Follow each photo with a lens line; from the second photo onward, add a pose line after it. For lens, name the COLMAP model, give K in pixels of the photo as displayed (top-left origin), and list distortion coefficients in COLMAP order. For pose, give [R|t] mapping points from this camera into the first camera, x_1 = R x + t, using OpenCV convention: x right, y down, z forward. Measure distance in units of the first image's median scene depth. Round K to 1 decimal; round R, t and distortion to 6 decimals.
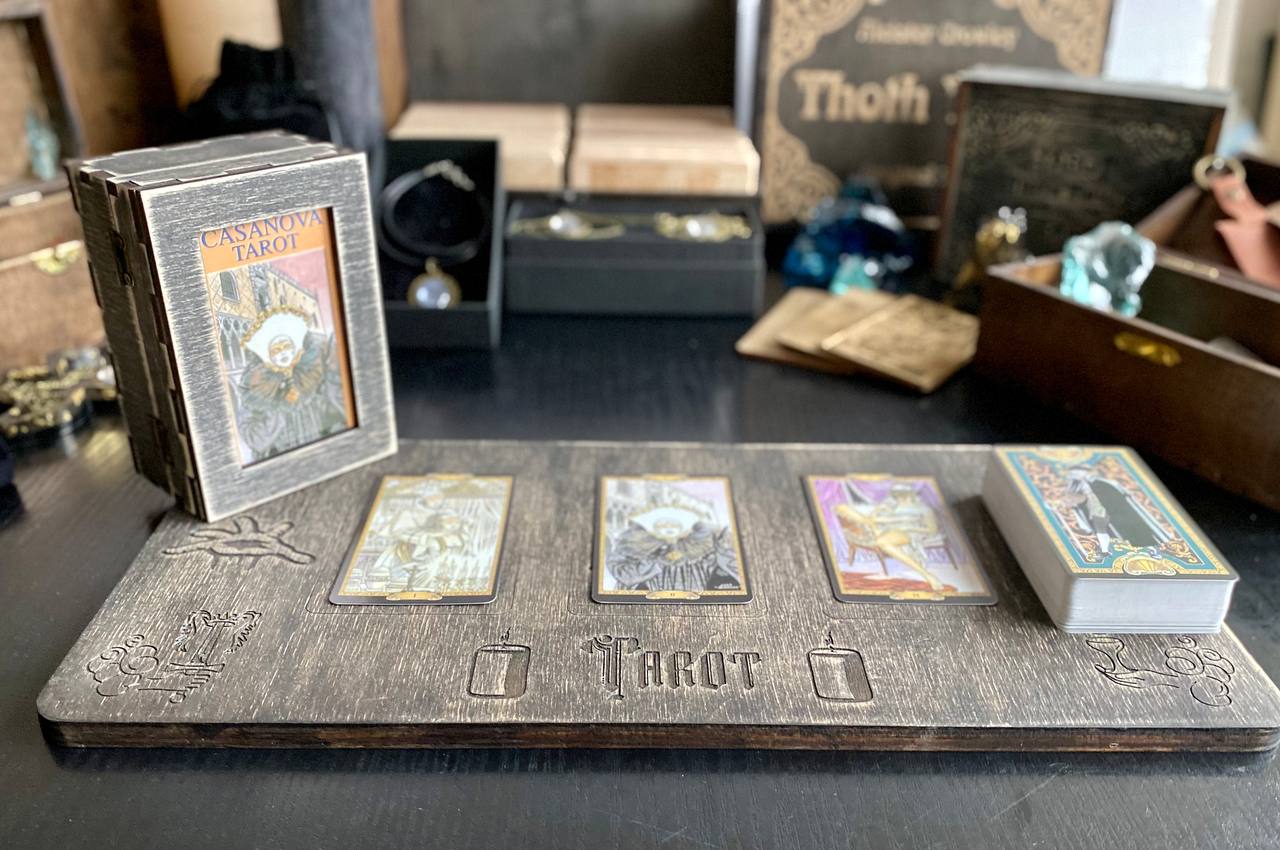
lens RADIAL K [[1135.8, 0, 649.4], [0, 1135.8, 530.3], [0, 0, 1]] dist [0.045765, -0.136671]
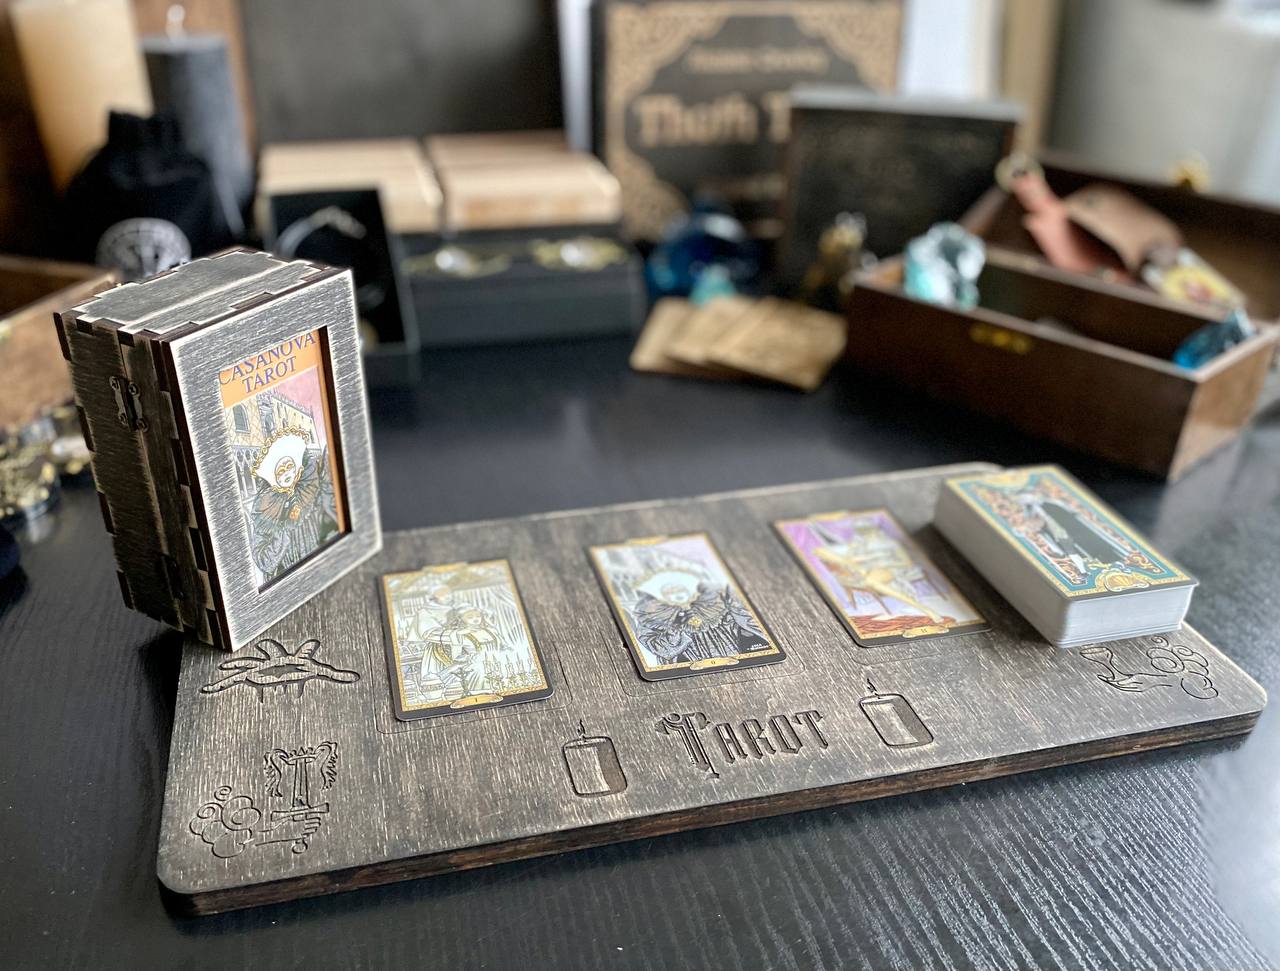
lens RADIAL K [[1127.2, 0, 579.0], [0, 1127.2, 523.7], [0, 0, 1]] dist [0.023045, -0.067894]
pose [[0.978572, -0.124811, 0.163765, -0.269477], [0.122877, 0.992180, 0.021926, -0.115622], [-0.165221, -0.001333, 0.986256, -0.023436]]
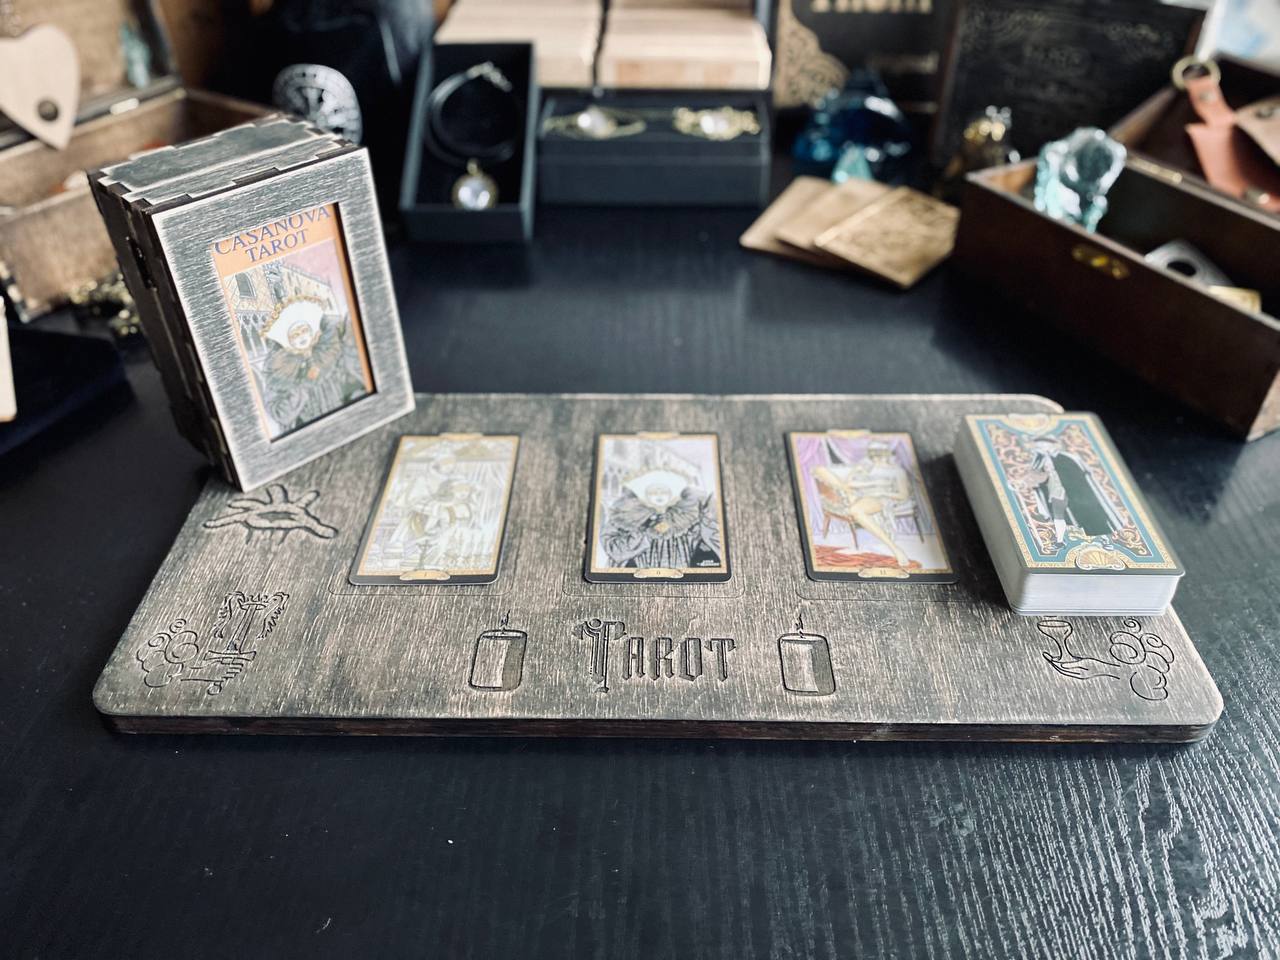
lens RADIAL K [[1005.9, 0, 637.7], [0, 1005.9, 477.7], [0, 0, 1]] dist [0.006498, -0.027771]
pose [[0.999045, -0.000936, -0.043673, 0.044293], [0.007431, 0.988843, 0.148777, -0.185029], [0.043046, -0.148959, 0.987906, 0.056904]]
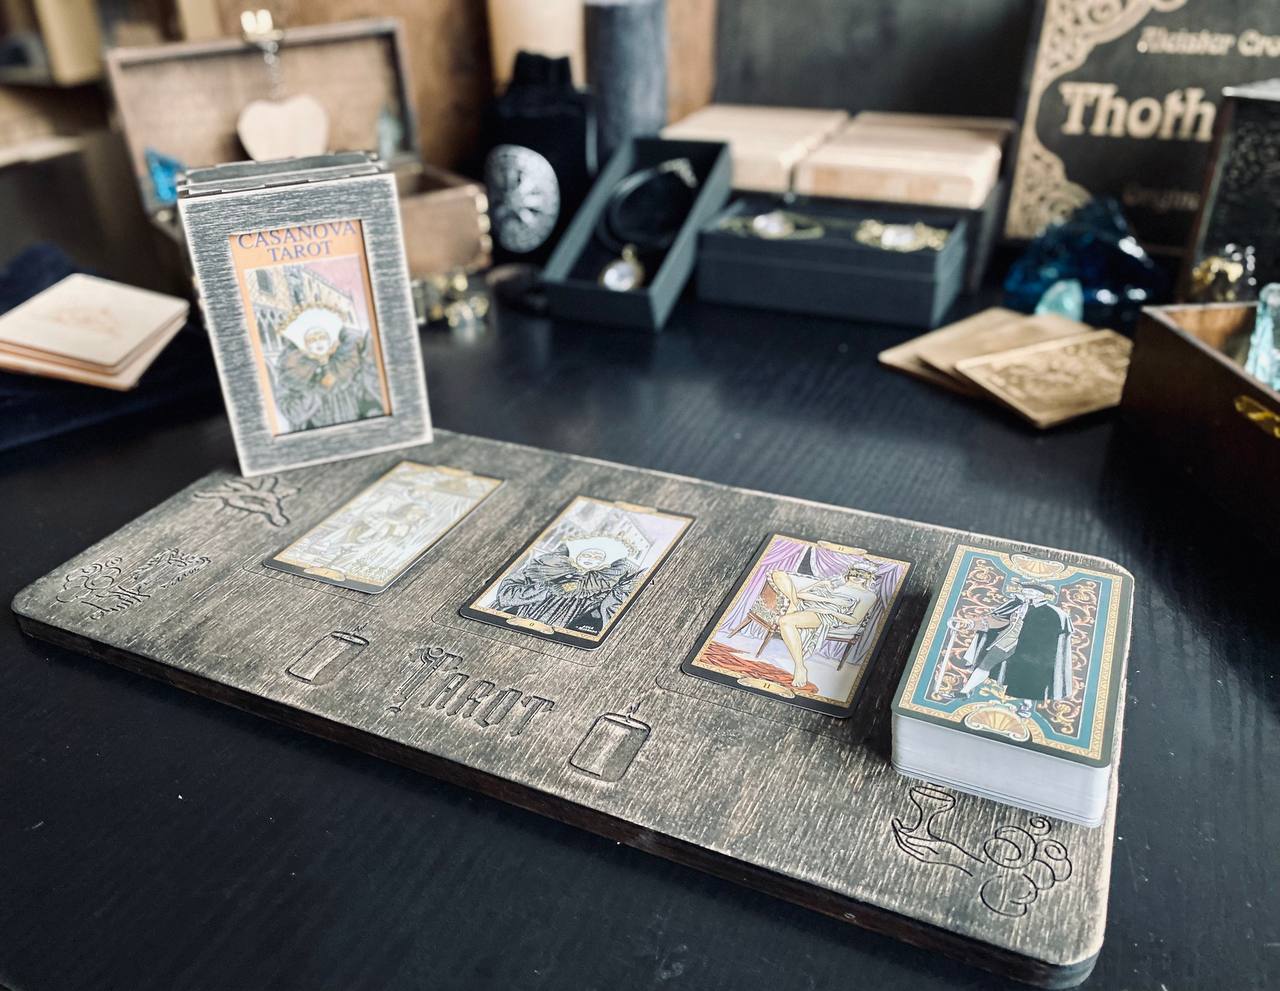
lens RADIAL K [[1068.2, 0, 589.1], [0, 1068.2, 508.1], [0, 0, 1]] dist [0.034948, -0.082920]
pose [[0.886226, 0.180621, -0.426590, 0.468898], [-0.178801, 0.982869, 0.044698, -0.100412], [0.427356, 0.036662, 0.903340, 0.164781]]
